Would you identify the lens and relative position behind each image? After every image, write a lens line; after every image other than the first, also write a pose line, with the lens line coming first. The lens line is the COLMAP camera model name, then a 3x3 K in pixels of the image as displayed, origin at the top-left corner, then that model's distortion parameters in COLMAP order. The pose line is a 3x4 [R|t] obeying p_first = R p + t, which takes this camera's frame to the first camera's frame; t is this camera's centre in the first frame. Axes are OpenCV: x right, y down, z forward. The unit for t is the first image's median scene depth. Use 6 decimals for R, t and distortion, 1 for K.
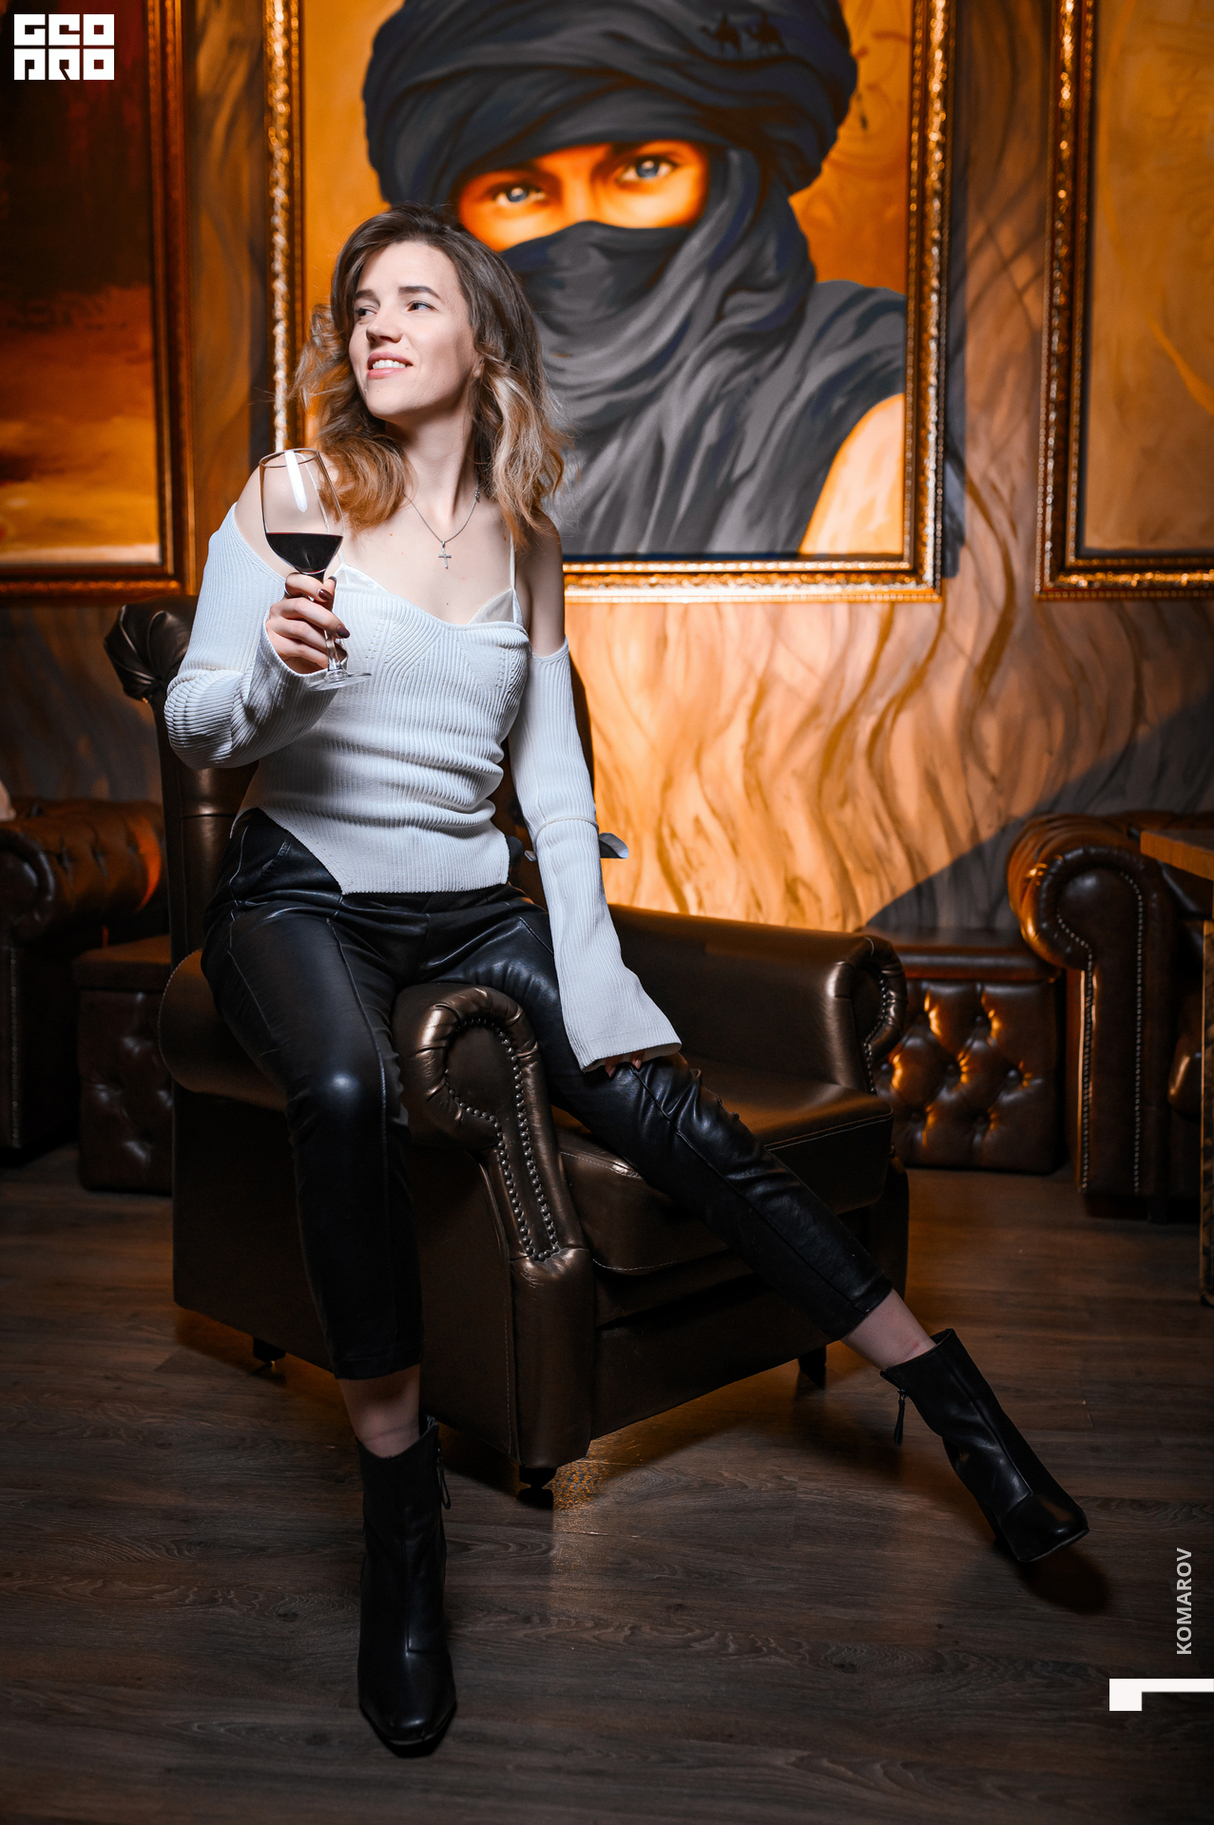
lens RADIAL K [[1830.7, 0, 606.6], [0, 1830.7, 916.8], [0, 0, 1]] dist [0.012908, 0.000000]
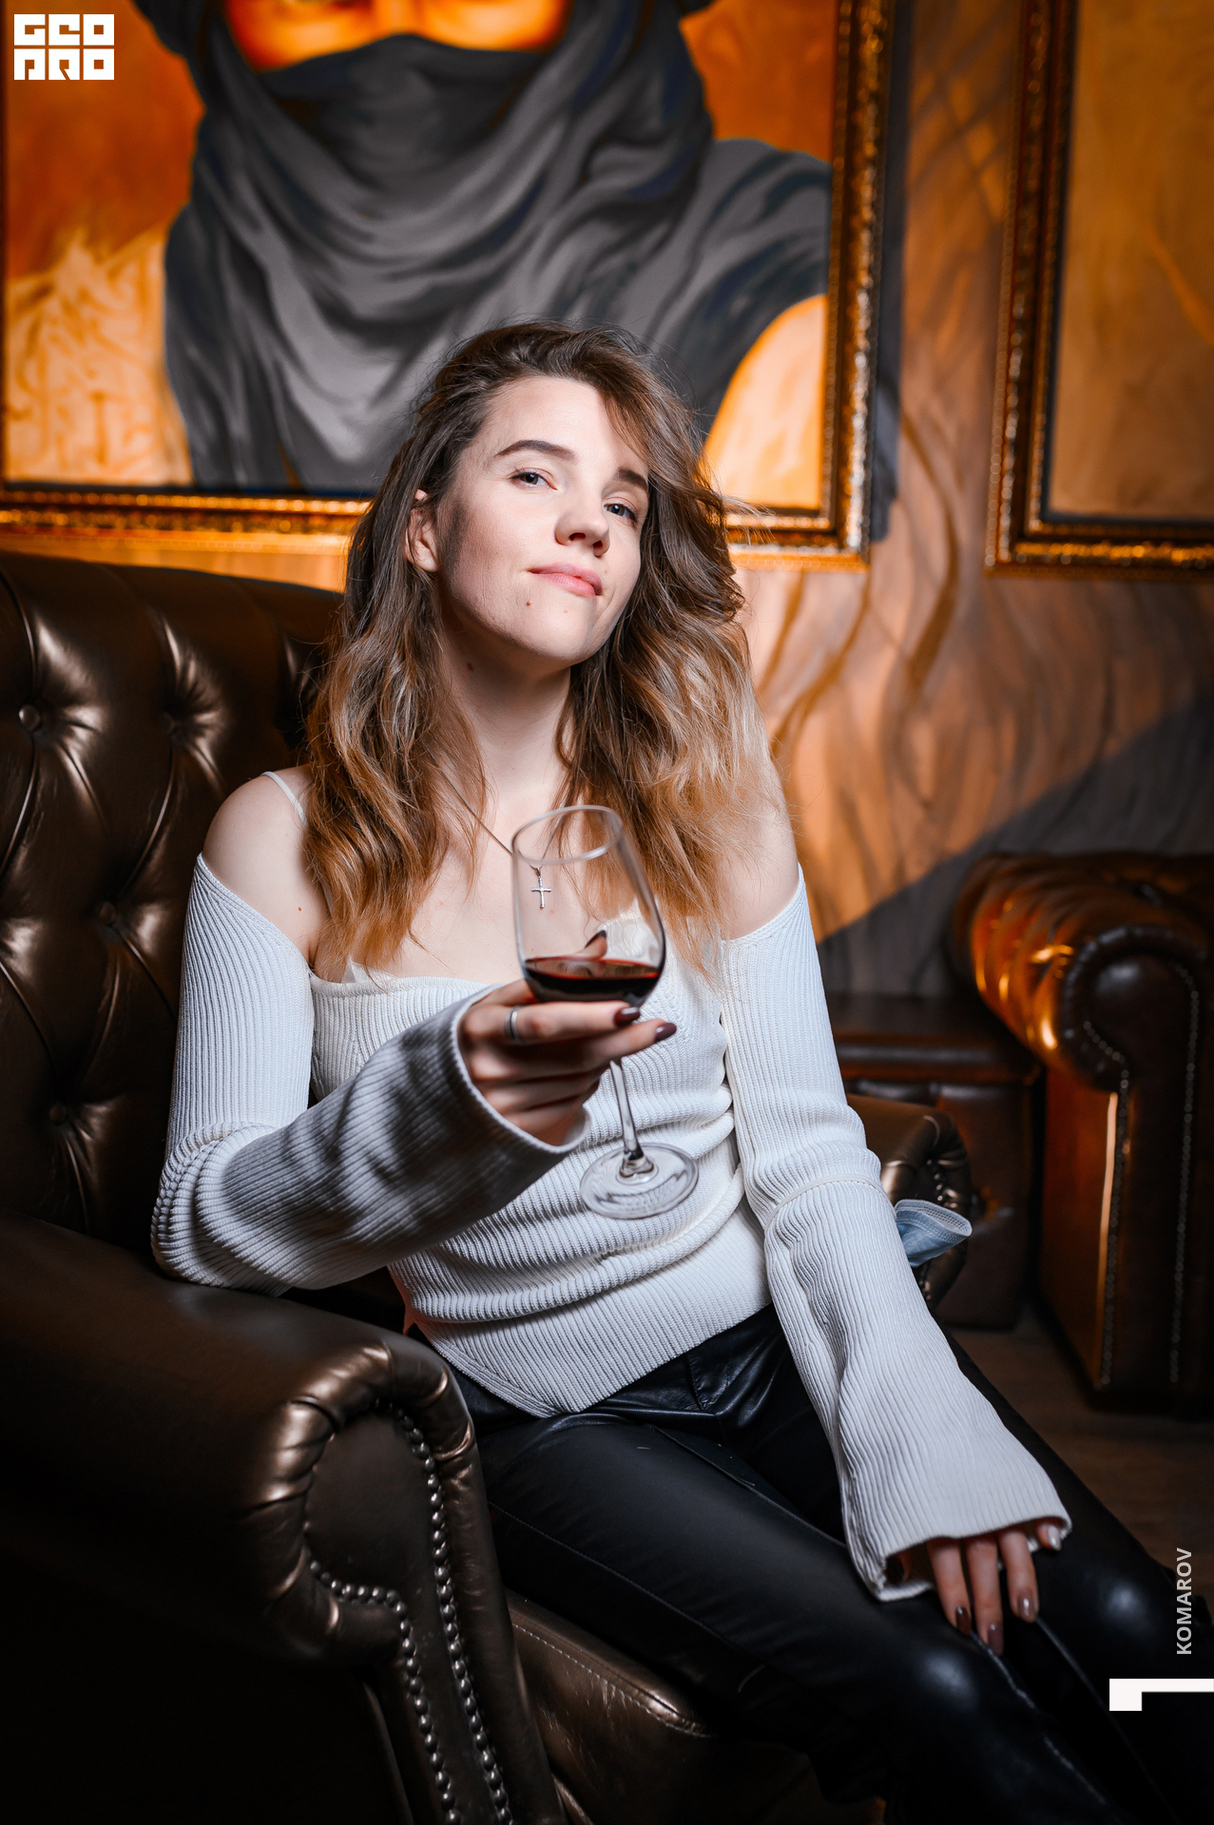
lens RADIAL K [[1830.7, 0, 622.6], [0, 1830.7, 909.1], [0, 0, 1]] dist [0.012908, 0.000000]
pose [[0.986579, 0.007041, 0.163131, -0.043414], [-0.010982, 0.999669, 0.023268, -0.048170], [-0.162913, -0.024748, 0.986330, 0.258152]]
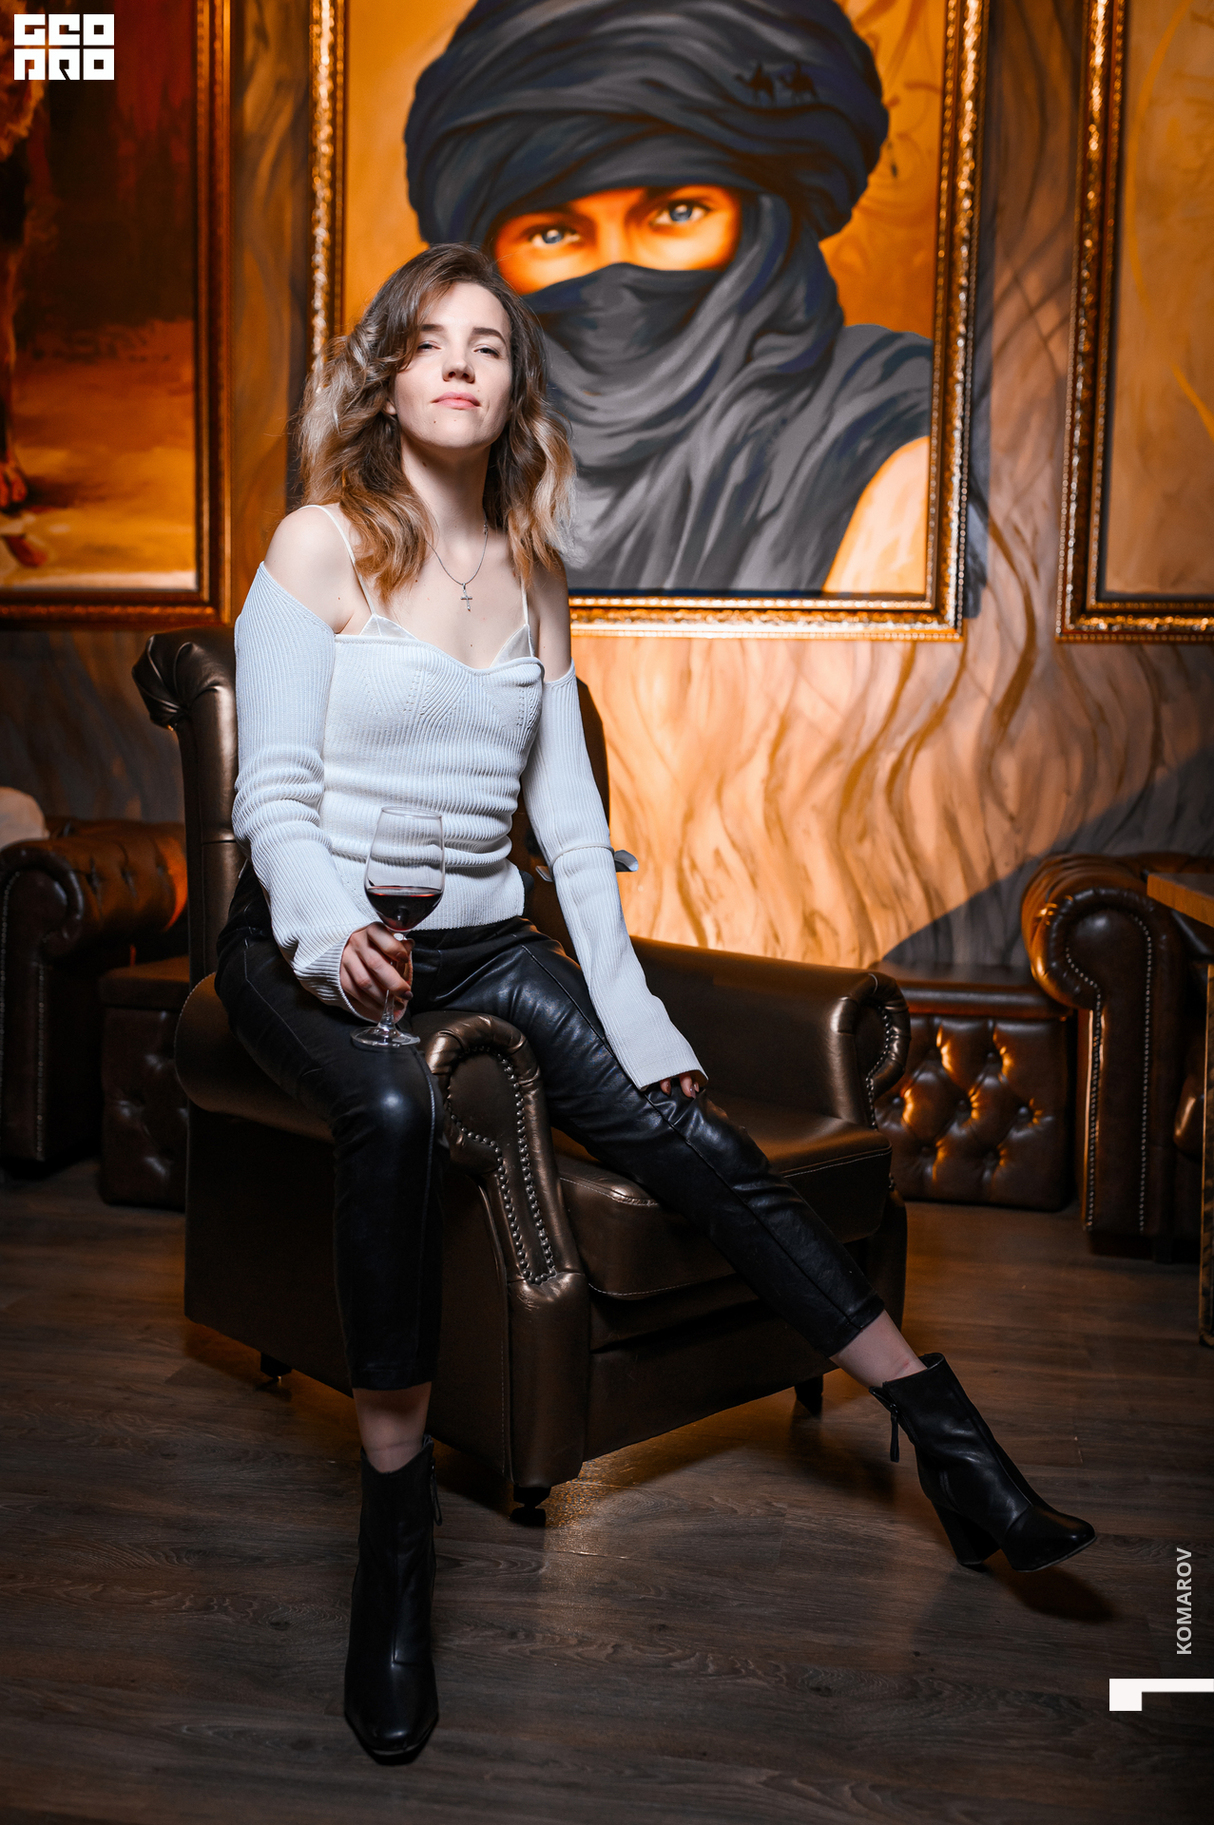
lens RADIAL K [[1830.7, 0, 603.9], [0, 1830.7, 914.1], [0, 0, 1]] dist [0.012908, 0.000000]
pose [[0.999550, 0.020750, -0.021642, 0.009940], [-0.021081, 0.999663, -0.015177, -0.002079], [0.021320, 0.015626, 0.999651, -0.013116]]
